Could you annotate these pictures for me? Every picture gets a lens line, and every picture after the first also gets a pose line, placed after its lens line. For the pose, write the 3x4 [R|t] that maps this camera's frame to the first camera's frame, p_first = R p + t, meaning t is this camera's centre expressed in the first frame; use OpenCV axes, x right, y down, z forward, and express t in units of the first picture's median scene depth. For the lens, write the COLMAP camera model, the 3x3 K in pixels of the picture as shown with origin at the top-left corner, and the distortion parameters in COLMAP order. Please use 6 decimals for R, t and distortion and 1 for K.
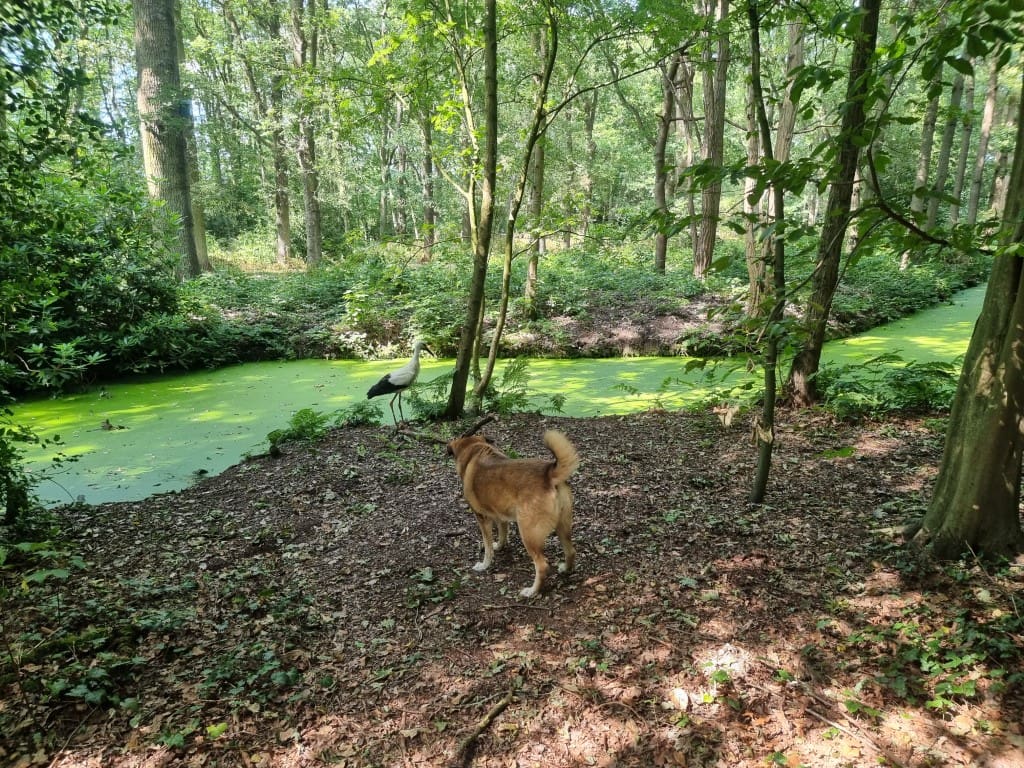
lens RADIAL K [[708.1, 0, 518.7], [0, 708.1, 390.0], [0, 0, 1]] dist [0.094158, -0.077527]
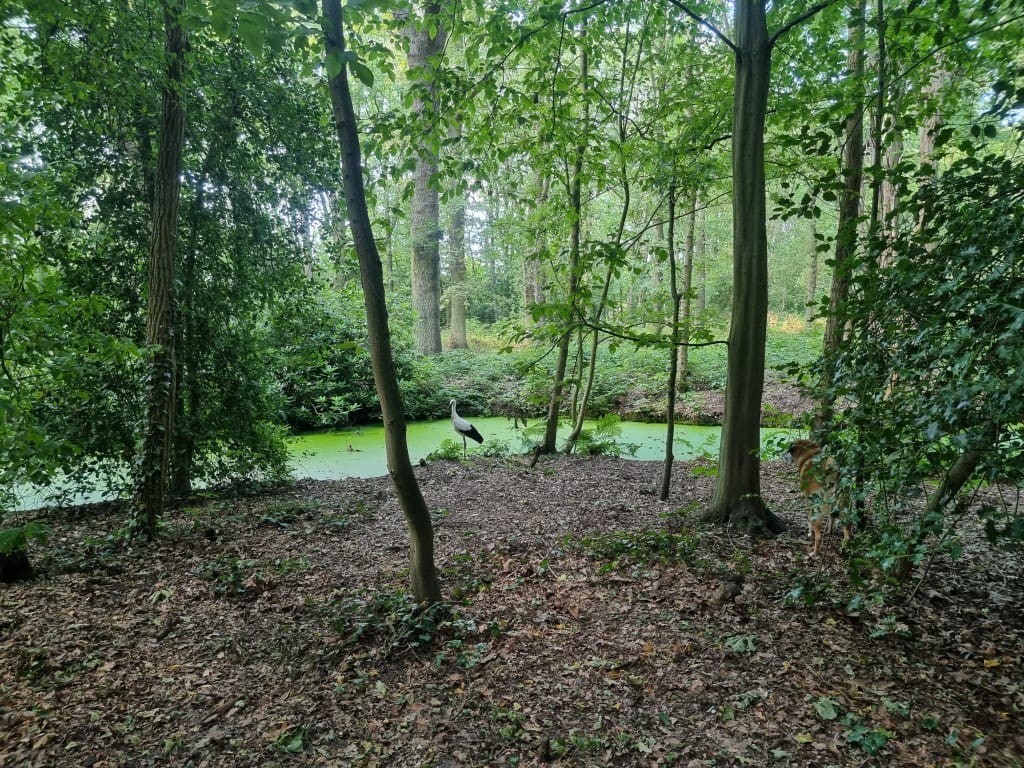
lens RADIAL K [[708.1, 0, 512.3], [0, 708.1, 384.6], [0, 0, 1]] dist [0.094158, -0.077527]
pose [[0.931049, 0.026714, -0.363915, 0.382594], [-0.068838, 0.992268, -0.103277, 0.059005], [0.358342, 0.121207, 0.925689, -0.377359]]
